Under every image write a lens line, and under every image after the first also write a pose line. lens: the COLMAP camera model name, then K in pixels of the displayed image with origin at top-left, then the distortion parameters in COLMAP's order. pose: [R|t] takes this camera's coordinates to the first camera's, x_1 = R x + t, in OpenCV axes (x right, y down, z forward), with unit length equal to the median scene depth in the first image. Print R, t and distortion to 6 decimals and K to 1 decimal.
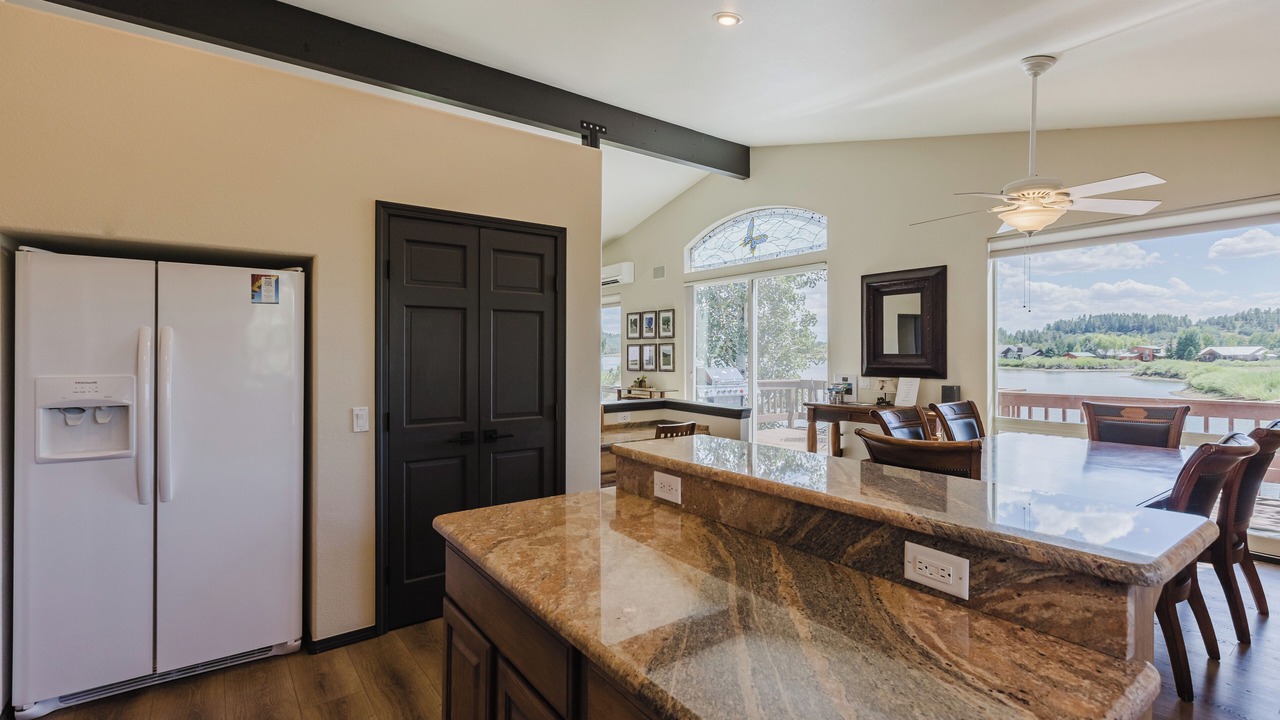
lens RADIAL K [[585.4, 0, 640.5], [0, 585.4, 354.3], [0, 0, 1]] dist [0.001287, 0.002420]
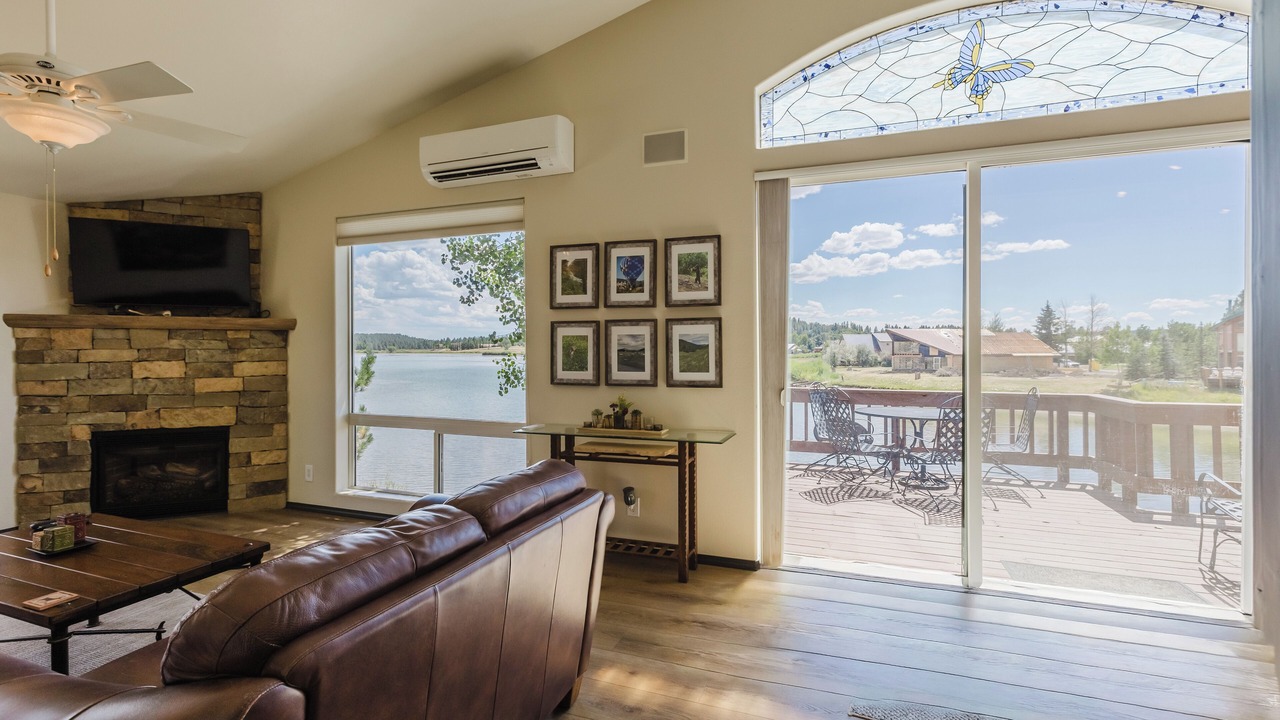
lens RADIAL K [[585.4, 0, 635.6], [0, 585.4, 354.7], [0, 0, 1]] dist [0.001287, 0.002420]
pose [[0.851869, -0.002127, 0.523750, -0.205944], [-0.004053, 0.999935, 0.010652, 0.002750], [-0.523739, -0.011196, 0.851805, 0.663326]]
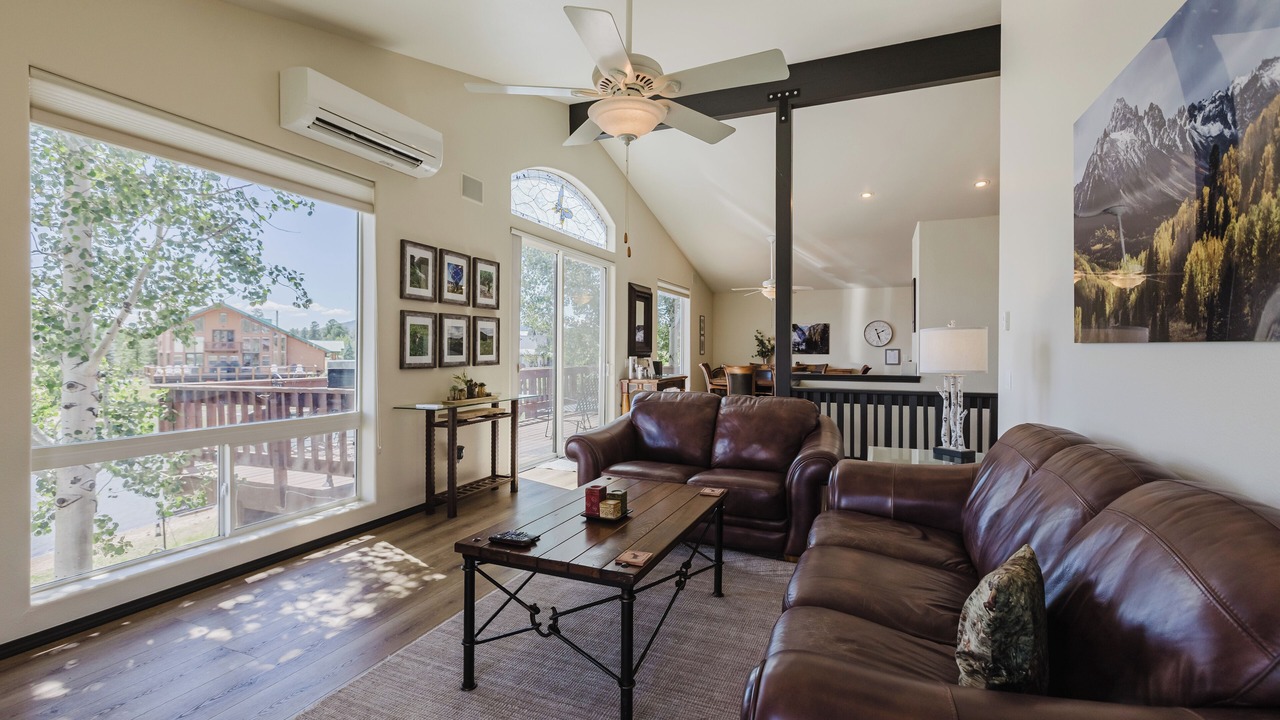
lens RADIAL K [[585.4, 0, 624.0], [0, 585.4, 338.3], [0, 0, 1]] dist [0.001287, 0.002420]
pose [[-0.483736, 0.013282, 0.875113, -0.535008], [-0.013288, 0.999658, -0.022517, 0.013921], [-0.875113, -0.022521, -0.483394, 1.155720]]
